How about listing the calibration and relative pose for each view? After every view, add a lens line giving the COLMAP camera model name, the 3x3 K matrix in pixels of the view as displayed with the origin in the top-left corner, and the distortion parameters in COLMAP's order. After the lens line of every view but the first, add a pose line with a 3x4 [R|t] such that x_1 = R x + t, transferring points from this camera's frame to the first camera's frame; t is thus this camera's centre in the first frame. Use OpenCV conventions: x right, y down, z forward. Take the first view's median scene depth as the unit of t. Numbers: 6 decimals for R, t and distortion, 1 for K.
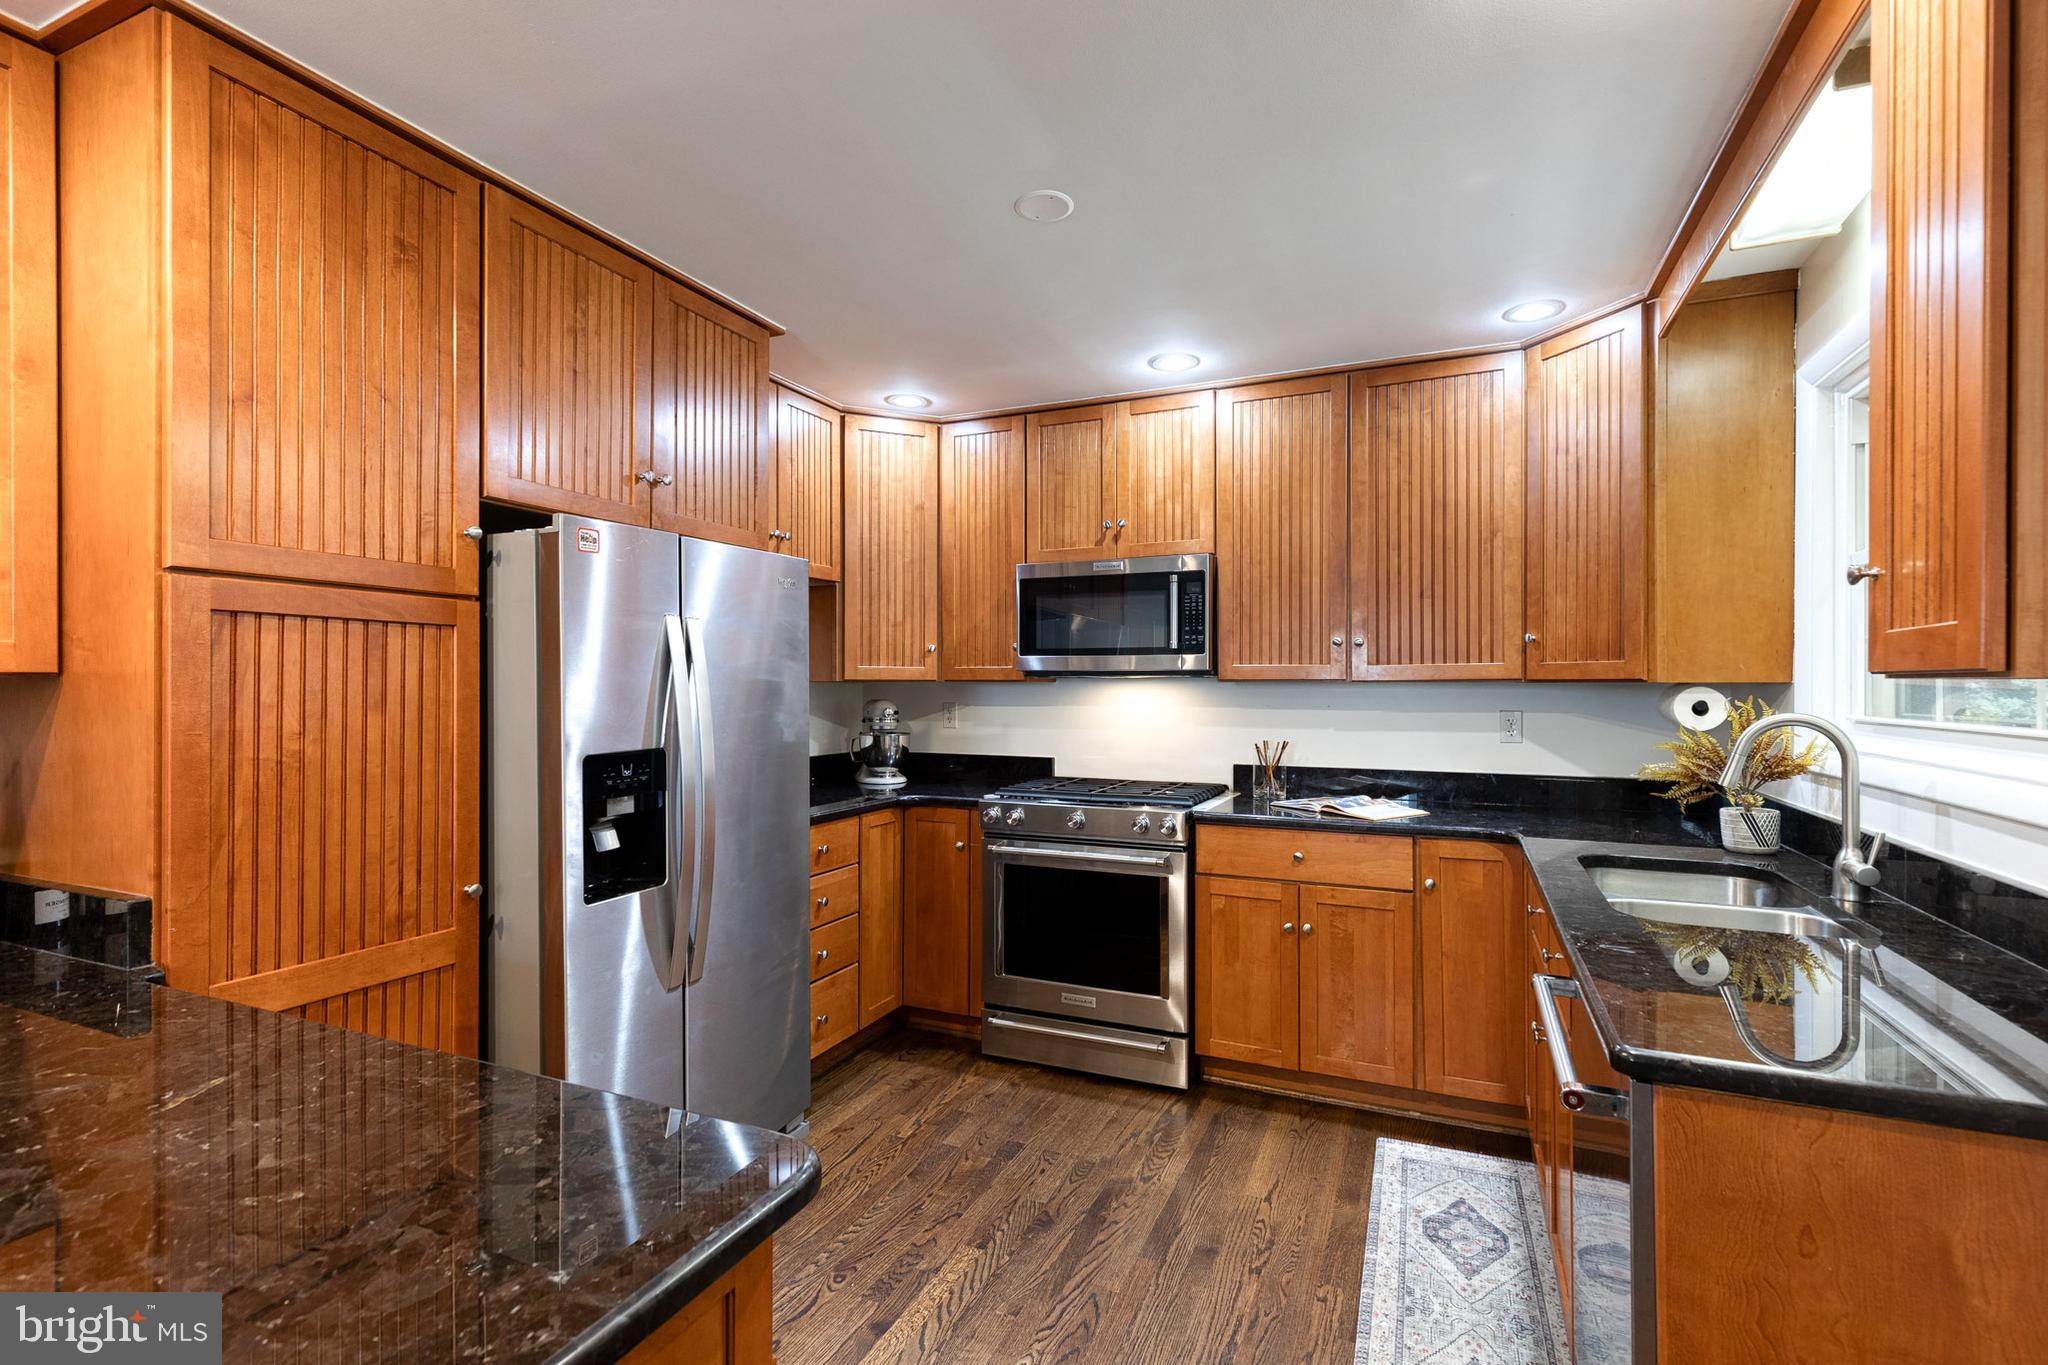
lens RADIAL K [[922.8, 0, 1044.5], [0, 922.8, 681.0], [0, 0, 1]] dist [0.004850, -0.000467]
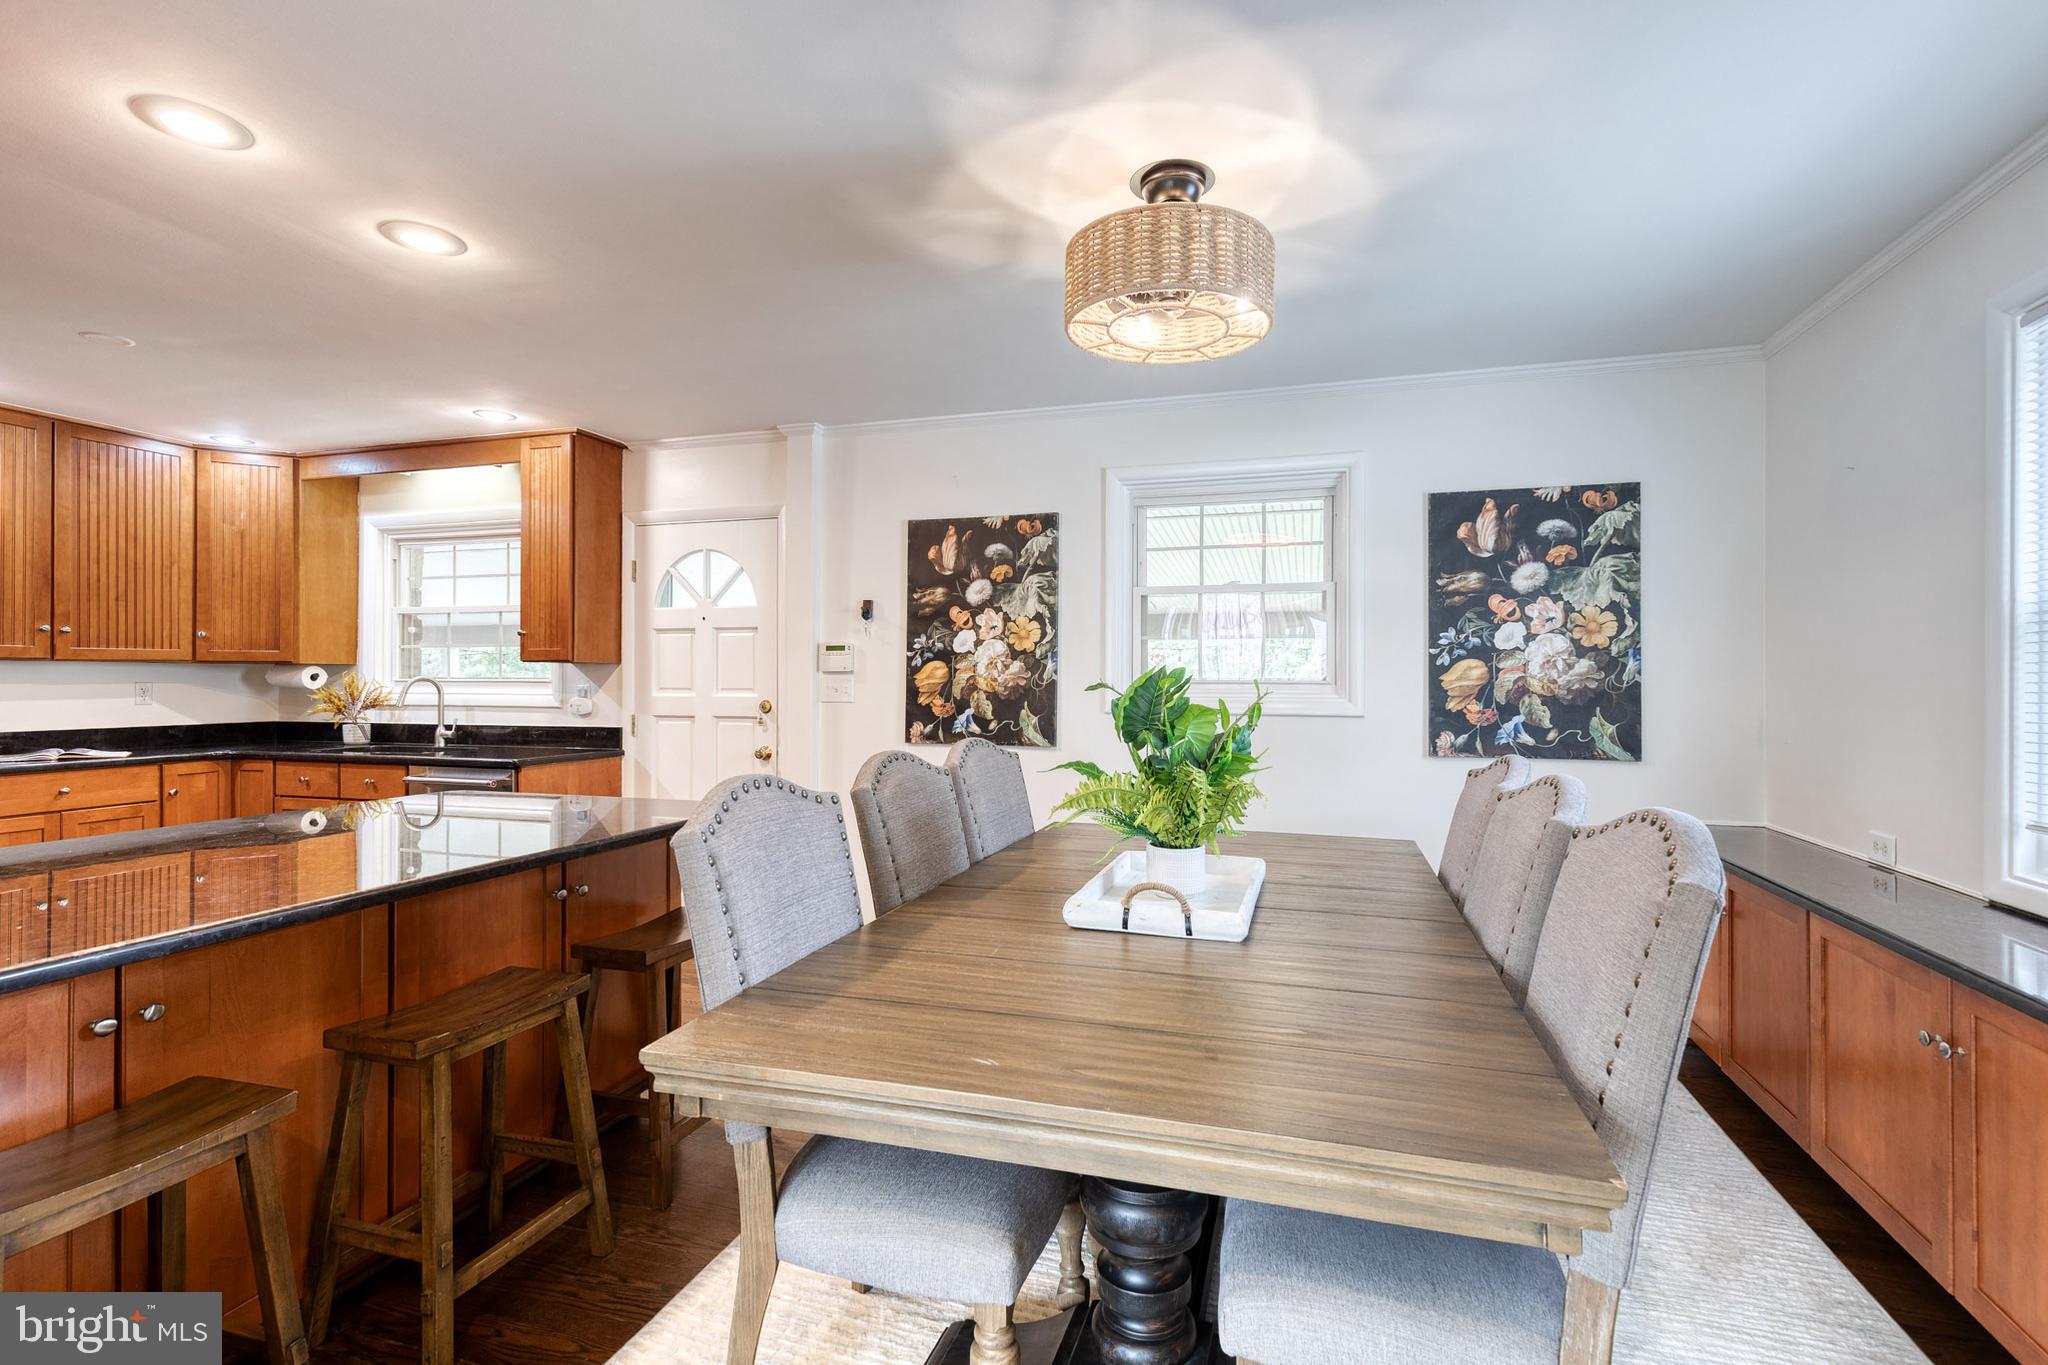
lens RADIAL K [[922.8, 0, 1032.2], [0, 922.8, 674.6], [0, 0, 1]] dist [0.004850, -0.000467]
pose [[-0.116757, 0.004248, 0.993151, -1.258262], [-0.003903, 0.999981, -0.004736, 0.024997], [-0.993153, -0.004429, -0.116738, -0.232592]]
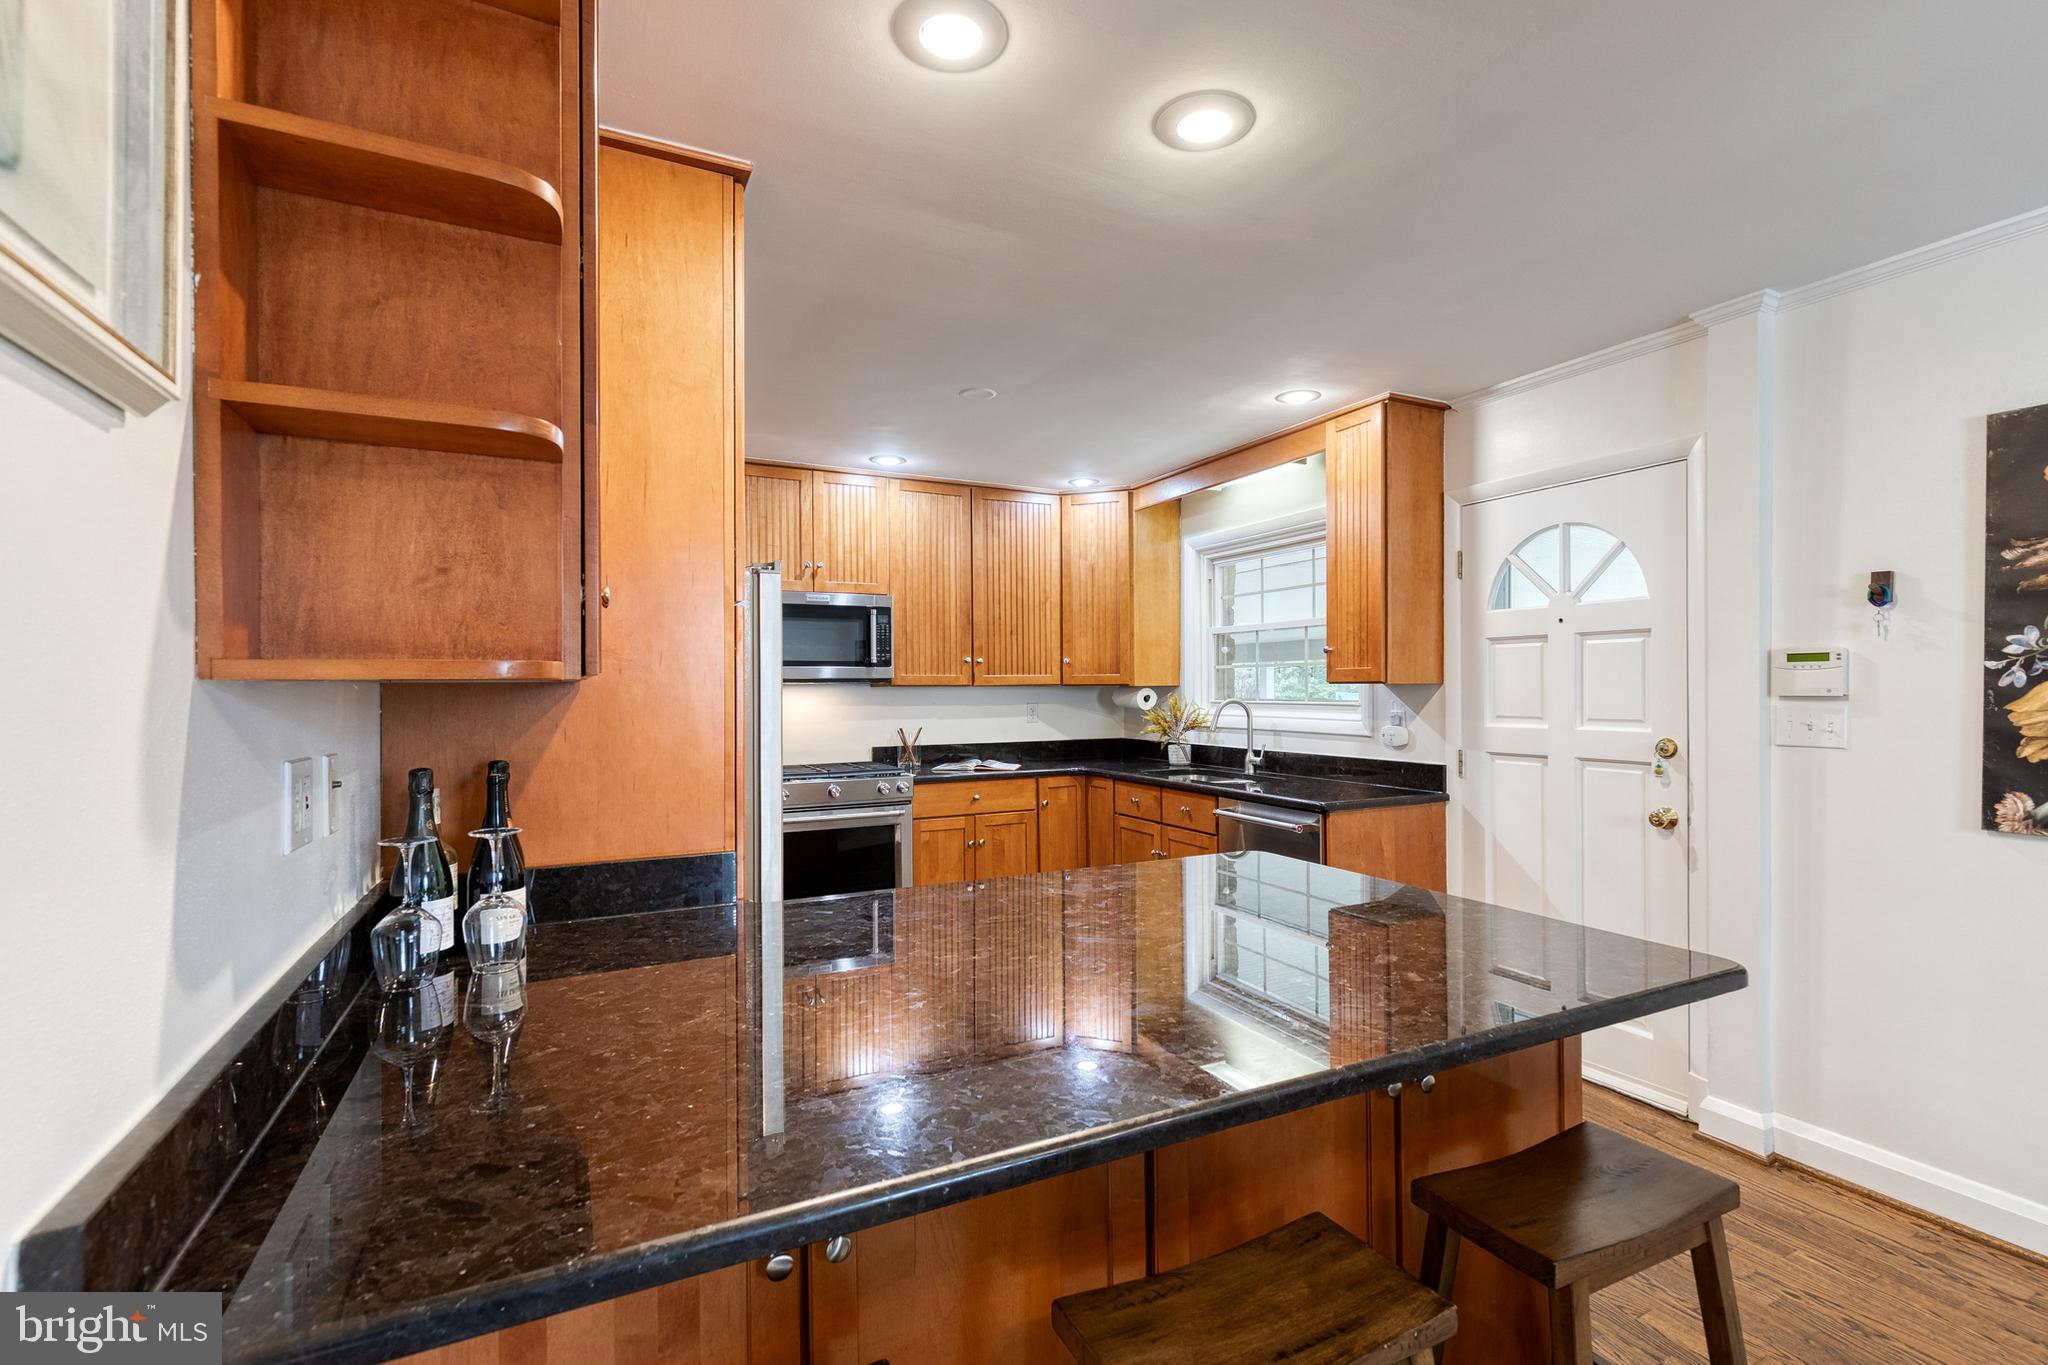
lens RADIAL K [[922.8, 0, 1042.1], [0, 922.8, 691.8], [0, 0, 1]] dist [0.004850, -0.000467]
pose [[0.634533, -0.007152, 0.772863, -0.899090], [0.003794, 0.999974, 0.006139, 0.001174], [-0.772887, -0.000964, 0.634543, -0.084223]]
